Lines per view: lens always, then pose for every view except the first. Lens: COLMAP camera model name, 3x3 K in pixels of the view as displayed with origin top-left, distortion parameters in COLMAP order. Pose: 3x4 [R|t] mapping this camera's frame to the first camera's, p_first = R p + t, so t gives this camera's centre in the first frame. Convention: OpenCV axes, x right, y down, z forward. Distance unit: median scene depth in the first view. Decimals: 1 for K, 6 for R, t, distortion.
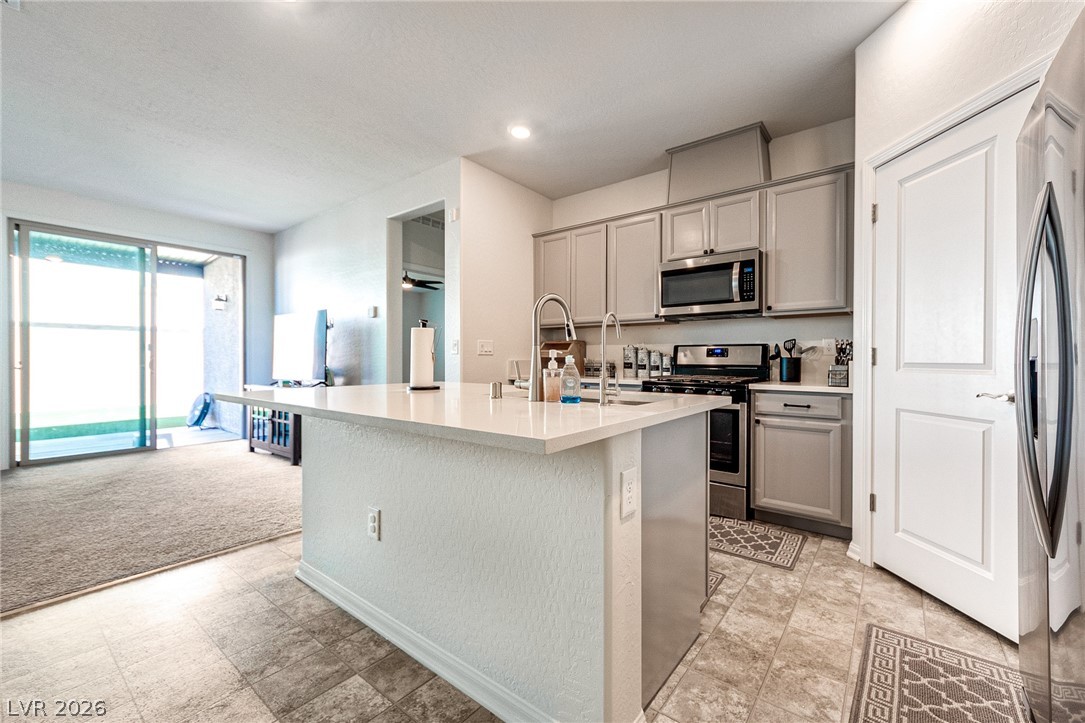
lens RADIAL K [[450.5, 0, 549.2], [0, 450.5, 363.2], [0, 0, 1]] dist [-0.000522, -0.000248]
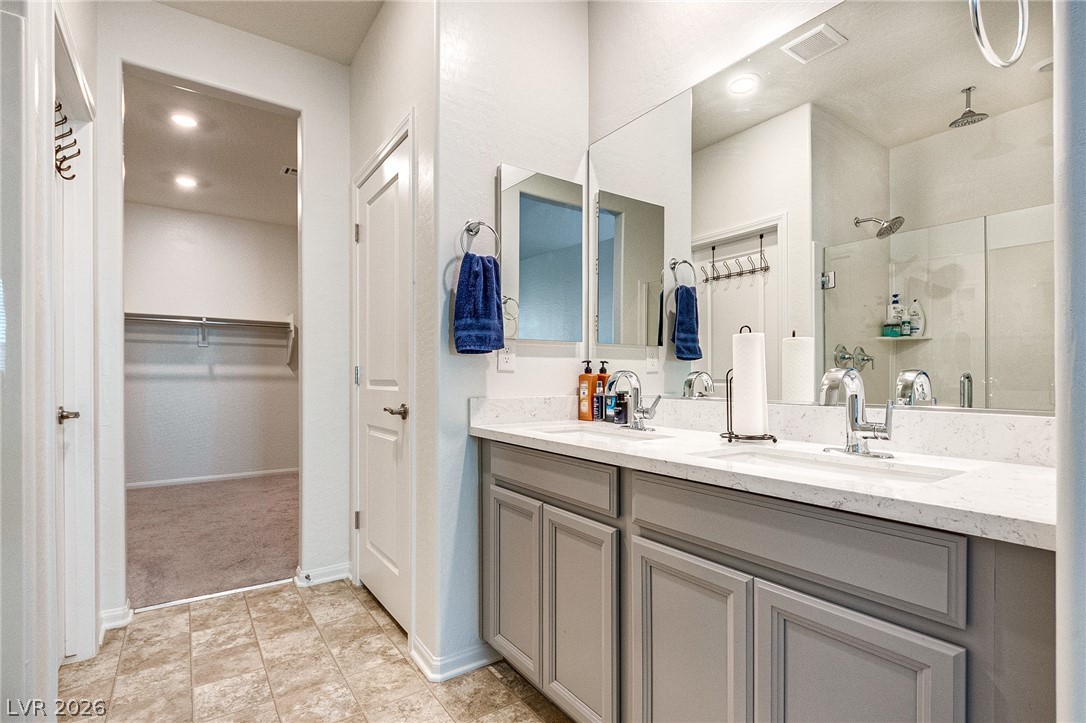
lens RADIAL K [[525.7, 0, 540.2], [0, 525.7, 377.2], [0, 0, 1]] dist [0.000717, -0.001208]
pose [[0.301429, 0.002741, 0.953485, -0.540266], [0.017504, 0.999811, -0.008407, -0.001502], [-0.953328, 0.019224, 0.301325, 0.085256]]
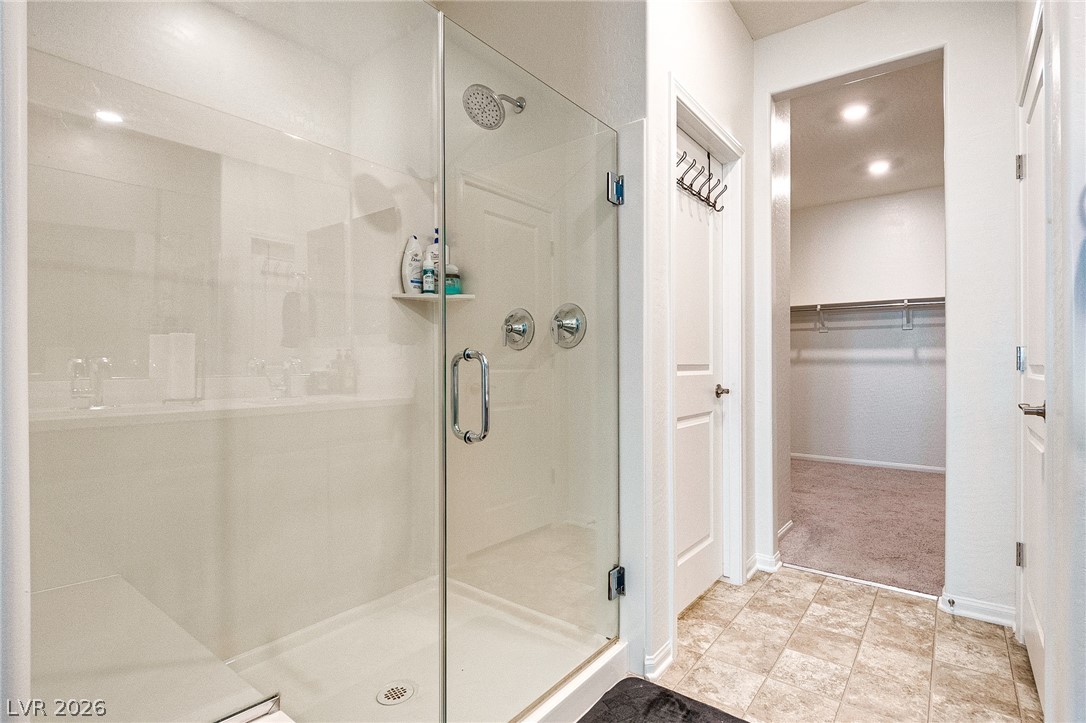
lens RADIAL K [[525.7, 0, 539.0], [0, 525.7, 358.4], [0, 0, 1]] dist [0.000717, -0.001208]
pose [[0.999982, 0.000479, -0.005991, -0.271228], [-0.000632, 0.999673, -0.025562, -0.000592], [0.005976, 0.025565, 0.999655, -0.088689]]
